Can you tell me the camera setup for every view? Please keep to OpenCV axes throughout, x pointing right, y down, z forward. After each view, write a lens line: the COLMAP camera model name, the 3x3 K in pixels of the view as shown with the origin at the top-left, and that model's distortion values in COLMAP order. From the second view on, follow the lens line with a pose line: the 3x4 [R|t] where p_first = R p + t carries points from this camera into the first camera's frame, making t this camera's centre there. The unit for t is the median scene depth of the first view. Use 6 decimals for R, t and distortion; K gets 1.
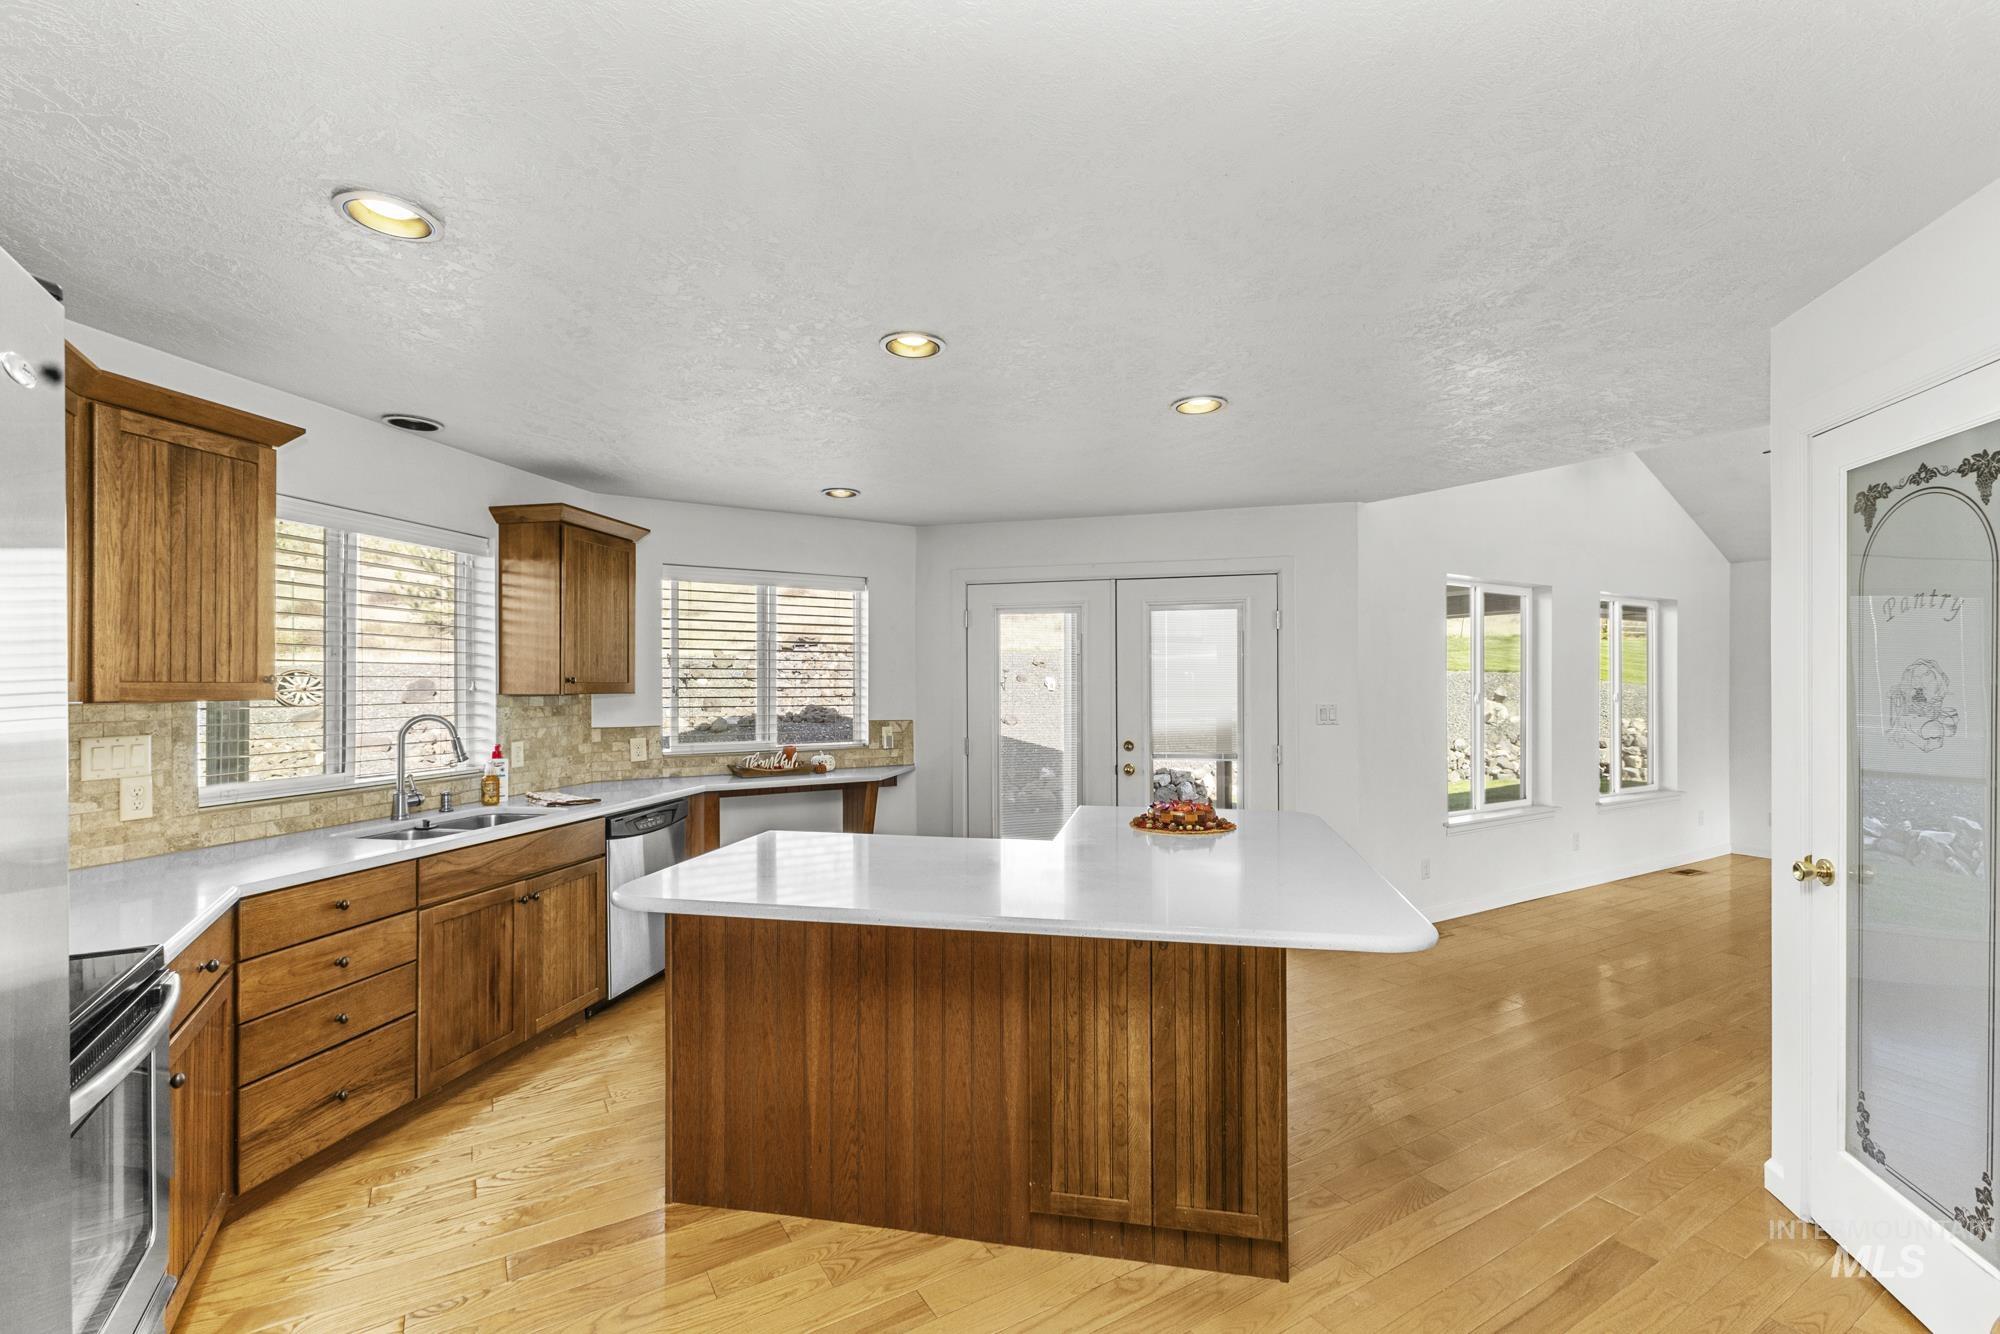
lens RADIAL K [[877.5, 0, 998.2], [0, 877.5, 681.7], [0, 0, 1]] dist [0.015583, -0.006276]
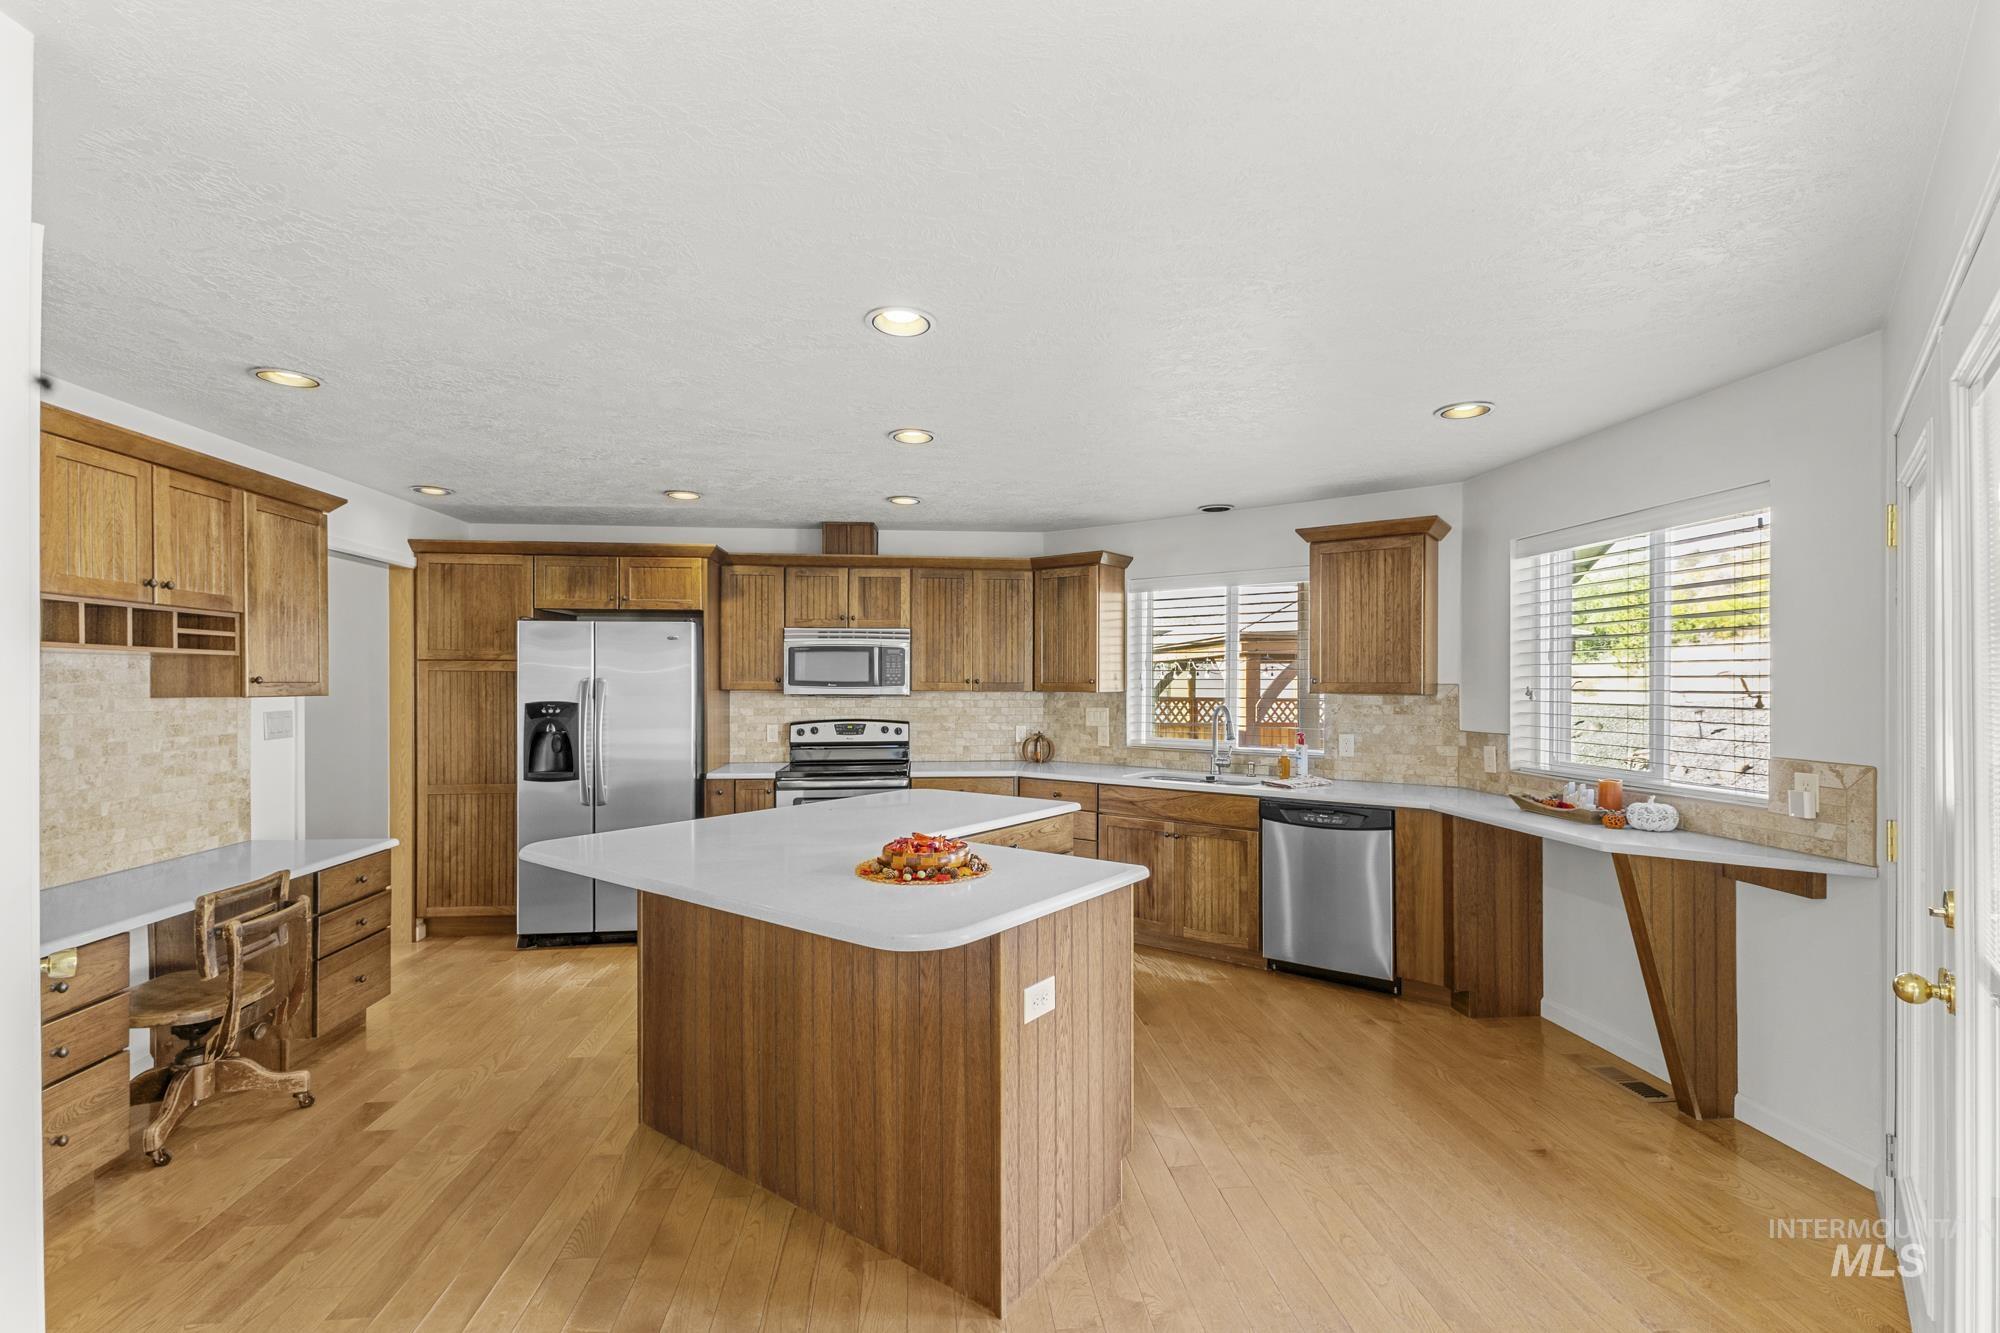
lens RADIAL K [[877.5, 0, 998.2], [0, 877.5, 681.2], [0, 0, 1]] dist [0.015583, -0.006276]
pose [[-0.419749, 0.000787, -0.907640, 0.671584], [0.003125, 0.999995, -0.000577, -0.002208], [0.907635, -0.003078, -0.419749, 1.034895]]
